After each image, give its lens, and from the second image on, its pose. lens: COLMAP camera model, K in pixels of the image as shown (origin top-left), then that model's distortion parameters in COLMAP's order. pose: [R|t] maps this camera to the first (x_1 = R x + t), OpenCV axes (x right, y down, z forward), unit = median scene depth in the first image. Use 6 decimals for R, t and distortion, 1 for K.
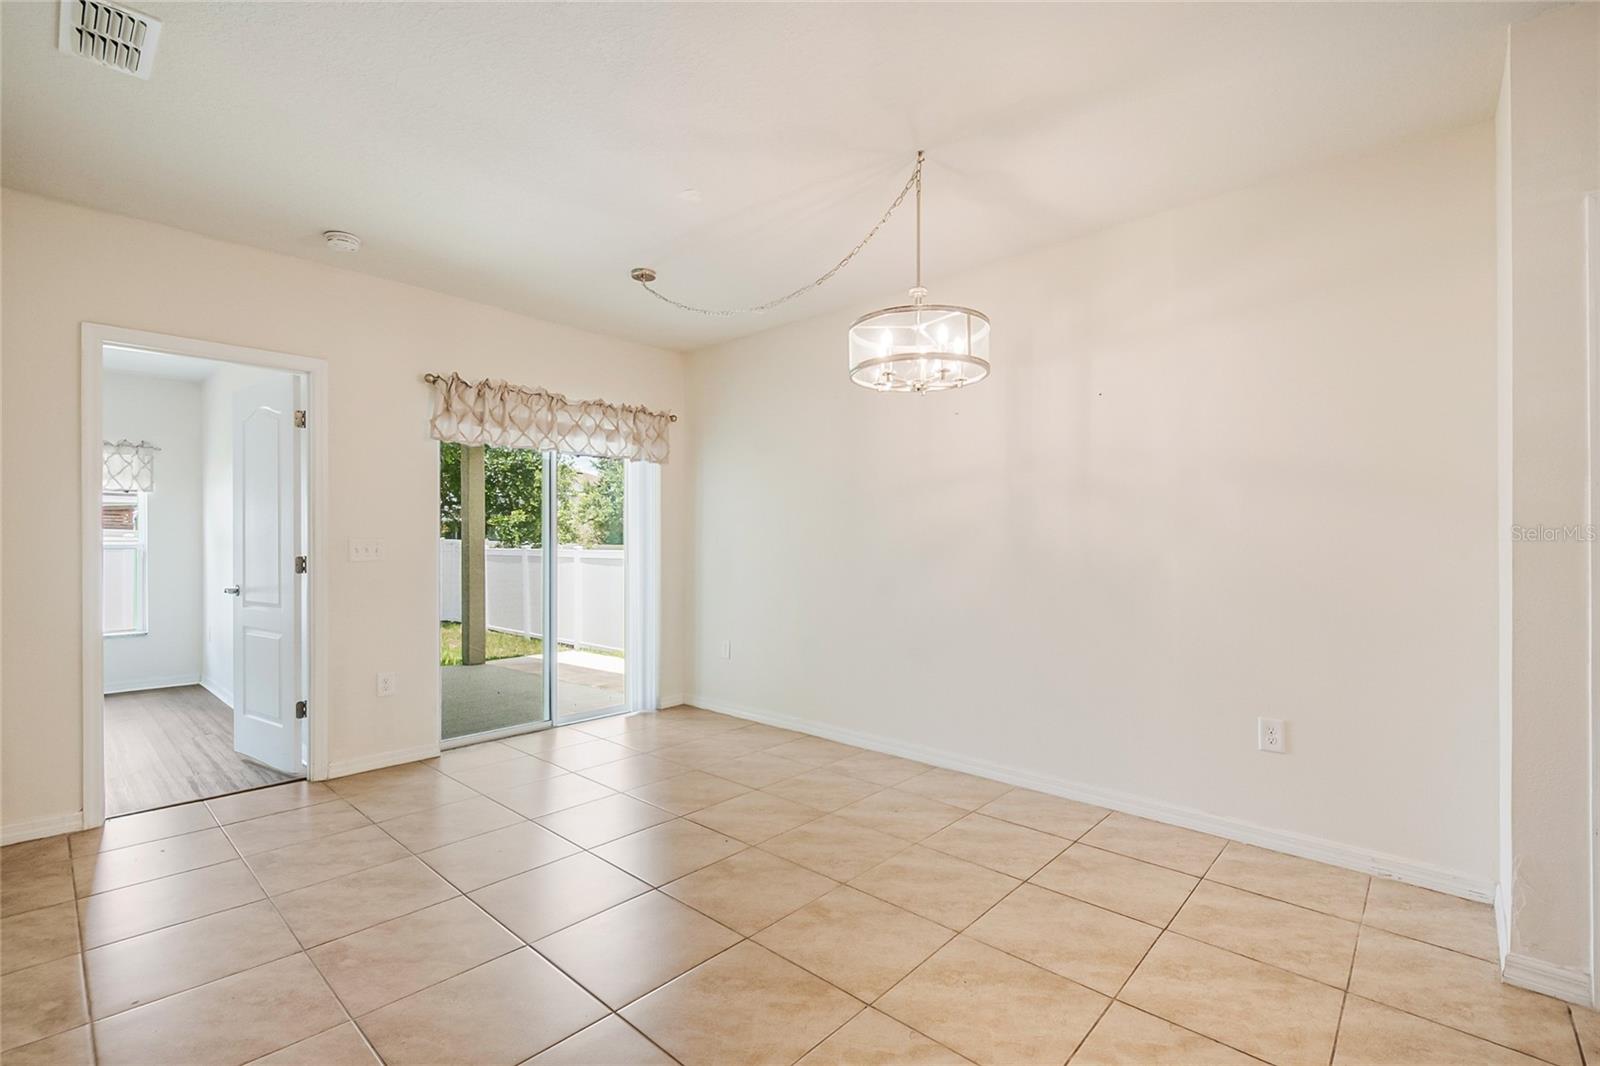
lens RADIAL K [[700.7, 0, 810.5], [0, 700.7, 546.0], [0, 0, 1]] dist [0.010947, -0.014117]
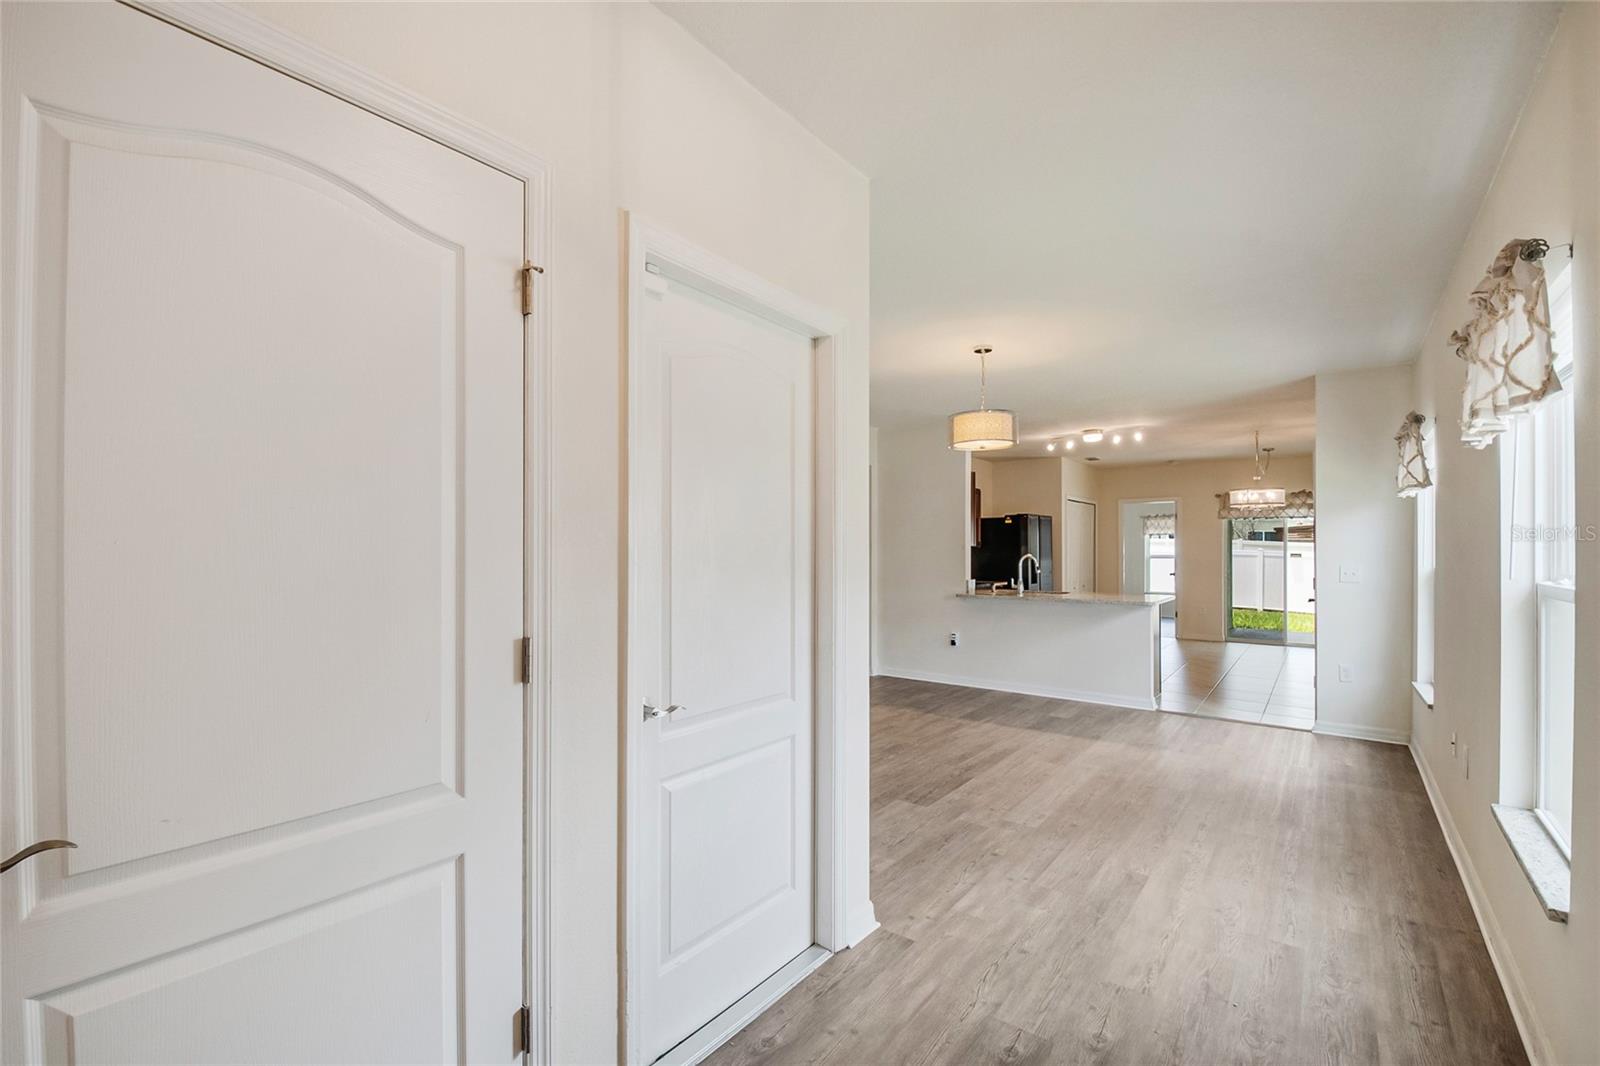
lens RADIAL K [[700.7, 0, 810.5], [0, 700.7, 546.0], [0, 0, 1]] dist [0.010947, -0.014117]
pose [[0.096004, -0.003674, -0.995374, 1.683098], [-0.003924, 0.999984, -0.004070, -0.031307], [0.995373, 0.004296, 0.095988, -0.667952]]
